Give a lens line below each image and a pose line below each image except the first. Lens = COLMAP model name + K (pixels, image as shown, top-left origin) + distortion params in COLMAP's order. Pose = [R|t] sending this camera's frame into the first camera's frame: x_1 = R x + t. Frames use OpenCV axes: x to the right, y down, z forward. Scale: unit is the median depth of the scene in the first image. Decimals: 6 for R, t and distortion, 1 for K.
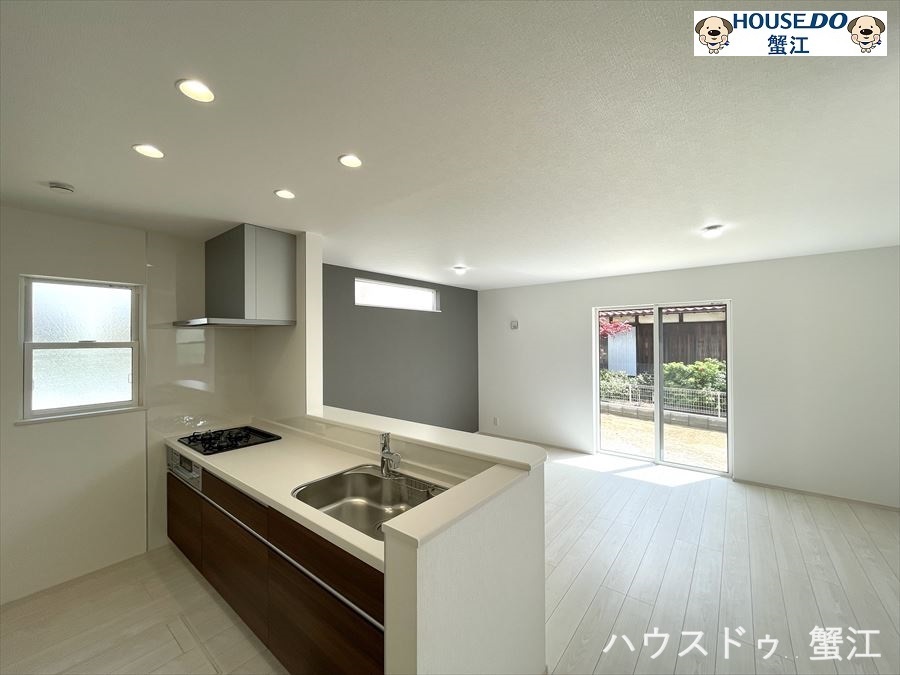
lens RADIAL K [[362.9, 0, 451.5], [0, 362.9, 337.6], [0, 0, 1]] dist [-0.000350, -0.001135]
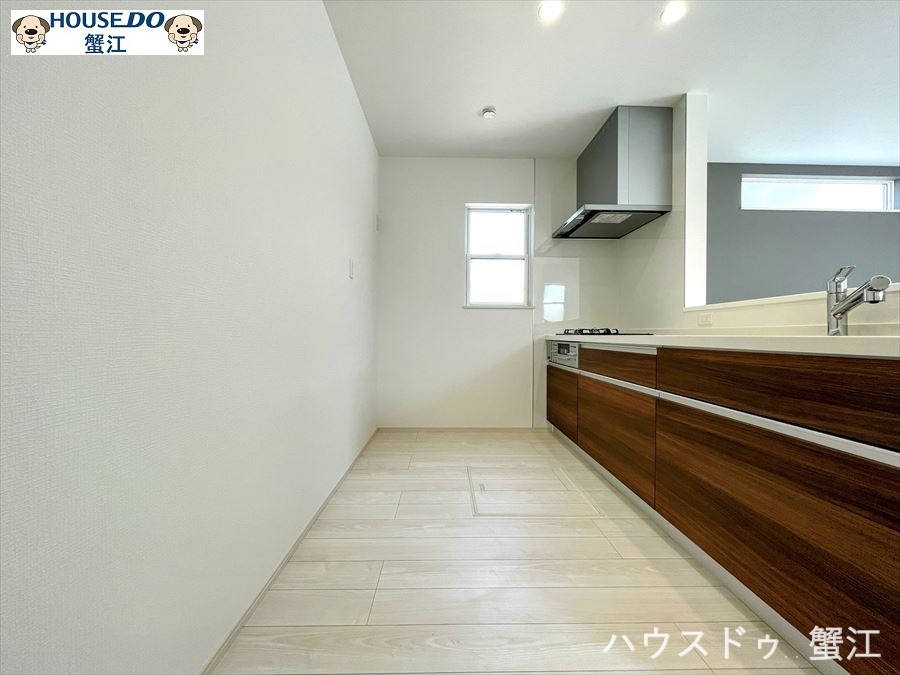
lens RADIAL K [[362.9, 0, 451.7], [0, 362.9, 336.4], [0, 0, 1]] dist [-0.000350, -0.001135]
pose [[0.638492, 0.011885, -0.769537, -0.094767], [-0.004558, 0.999922, 0.011662, 0.275856], [0.769615, -0.003939, 0.638496, 0.033203]]
